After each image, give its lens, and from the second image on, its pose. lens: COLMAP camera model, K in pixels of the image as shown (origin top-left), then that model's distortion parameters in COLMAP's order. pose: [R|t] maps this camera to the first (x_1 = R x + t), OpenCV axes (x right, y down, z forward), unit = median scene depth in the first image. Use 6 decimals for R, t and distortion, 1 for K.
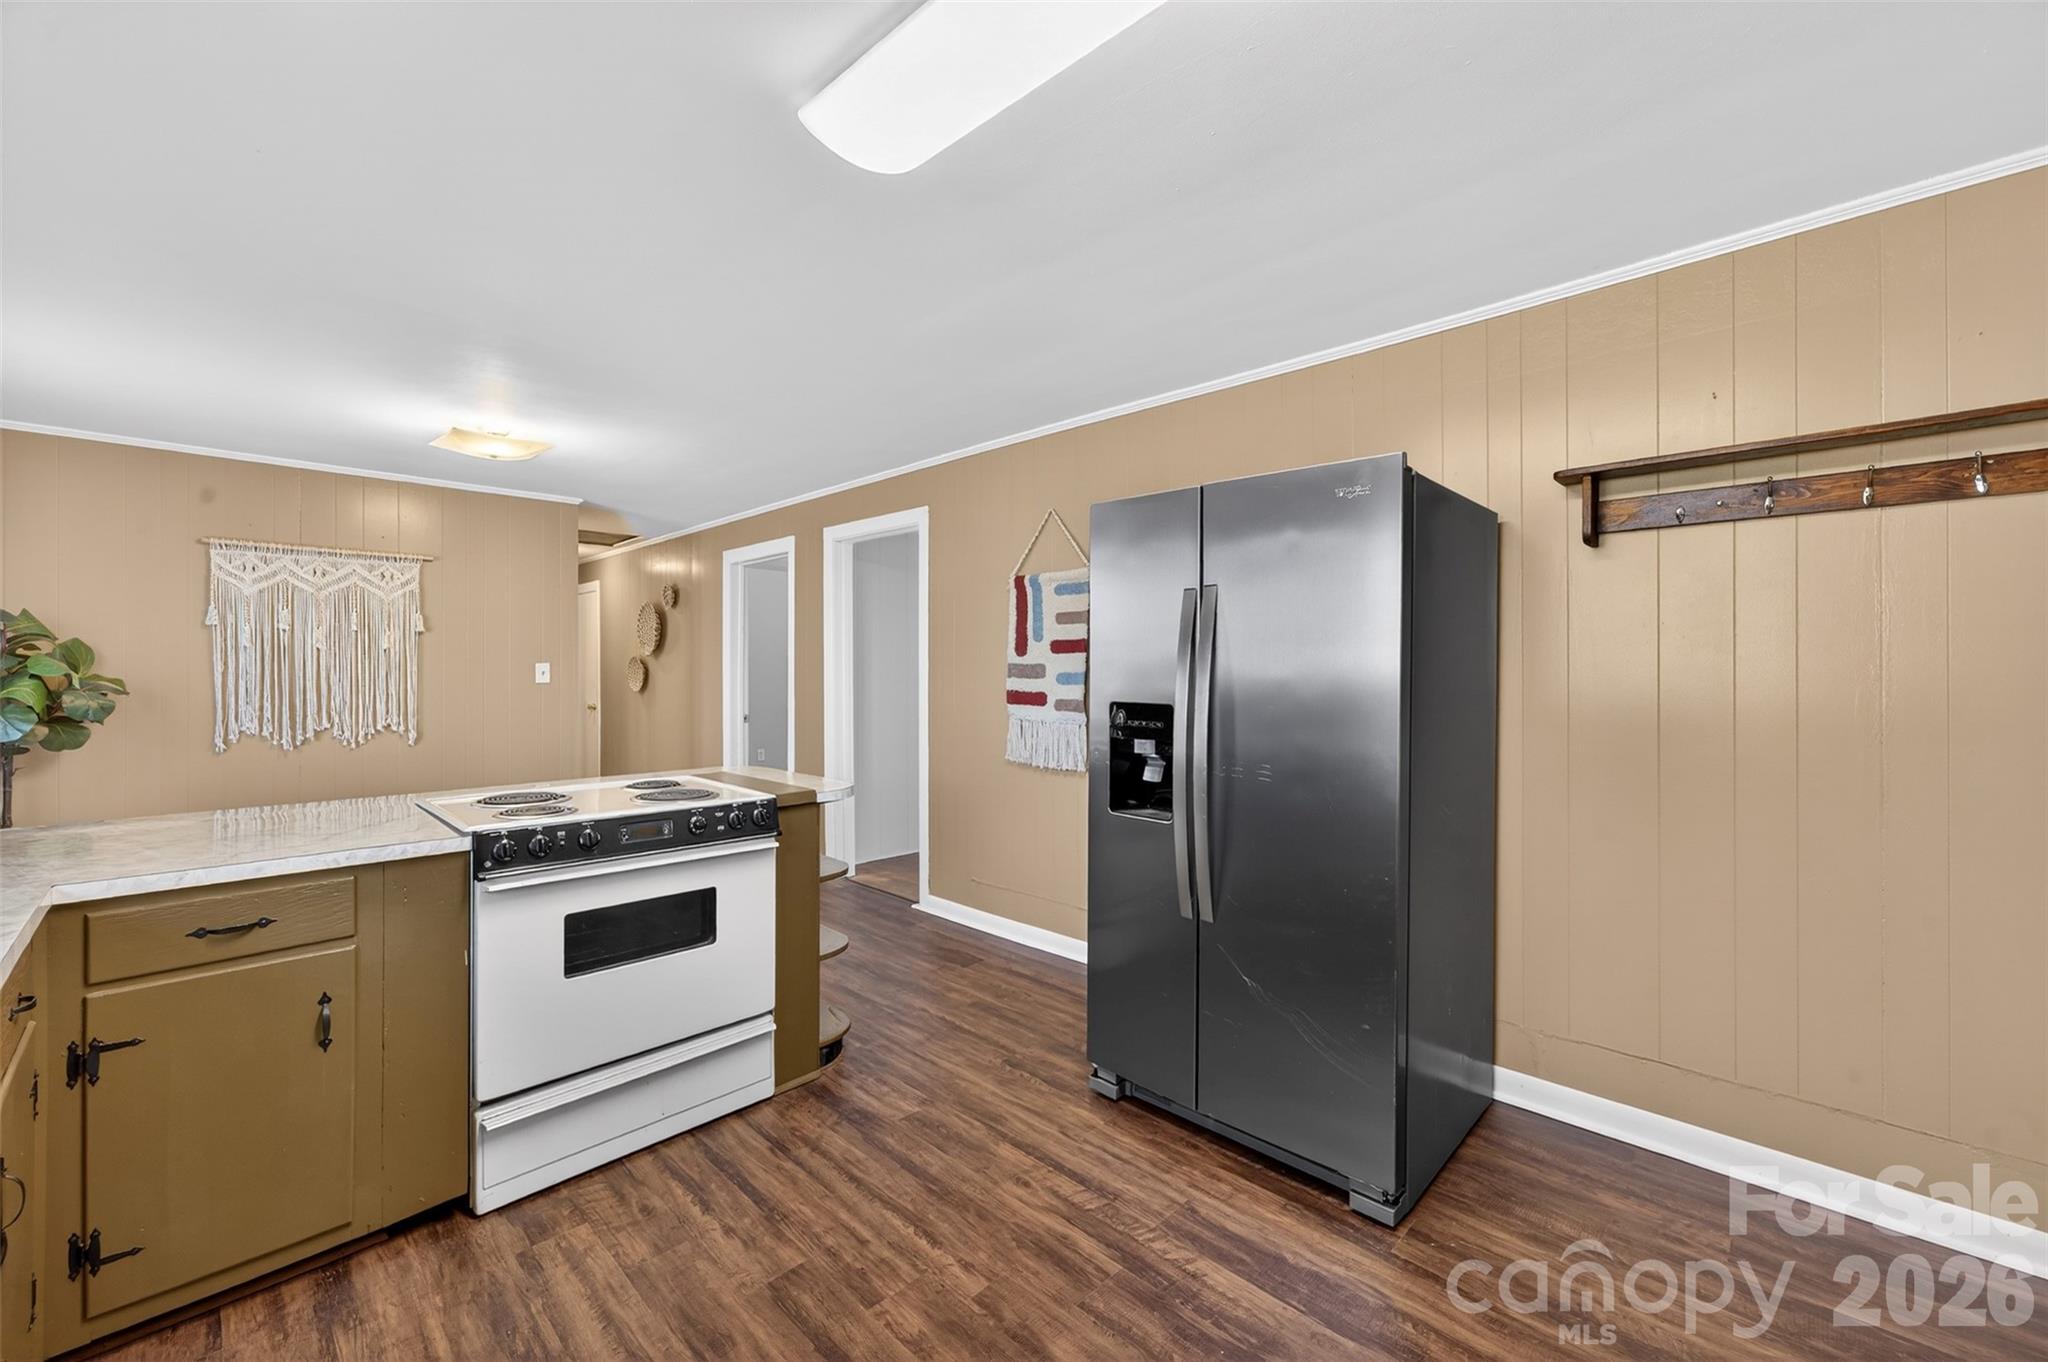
lens RADIAL K [[827.8, 0, 1023.7], [0, 827.8, 668.6], [0, 0, 1]] dist [-0.000274, 0.000366]
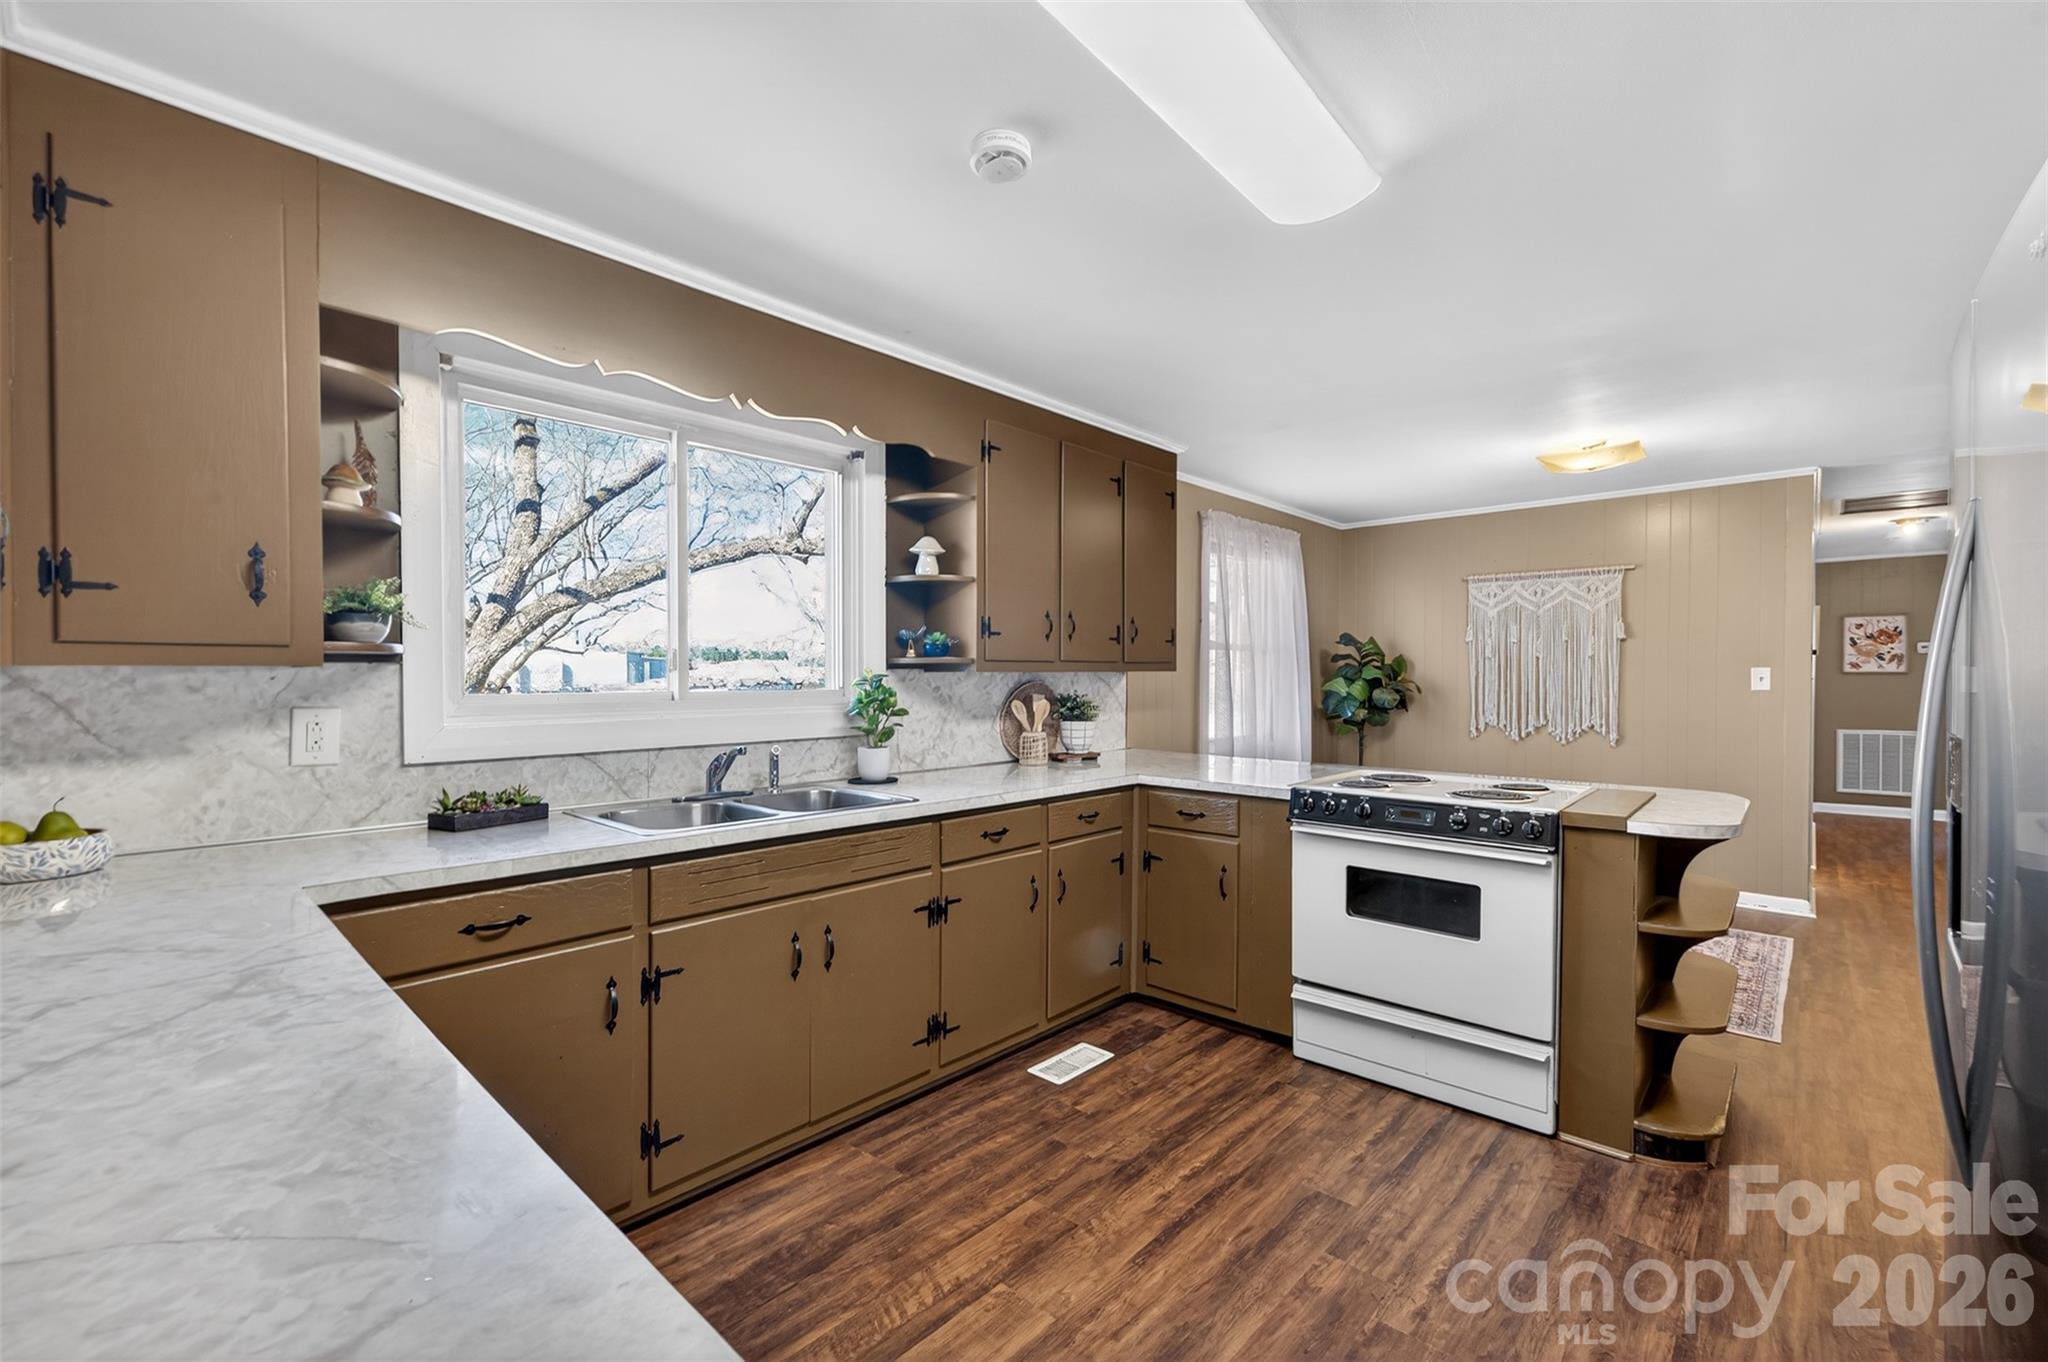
lens RADIAL K [[846.1, 0, 986.9], [0, 846.1, 679.8], [0, 0, 1]] dist [-0.000285, -0.000023]
pose [[0.000885, 0.005316, -0.999985, 0.731211], [0.000286, 0.999986, 0.005317, 0.003471], [1.000000, -0.000290, 0.000883, 0.427342]]
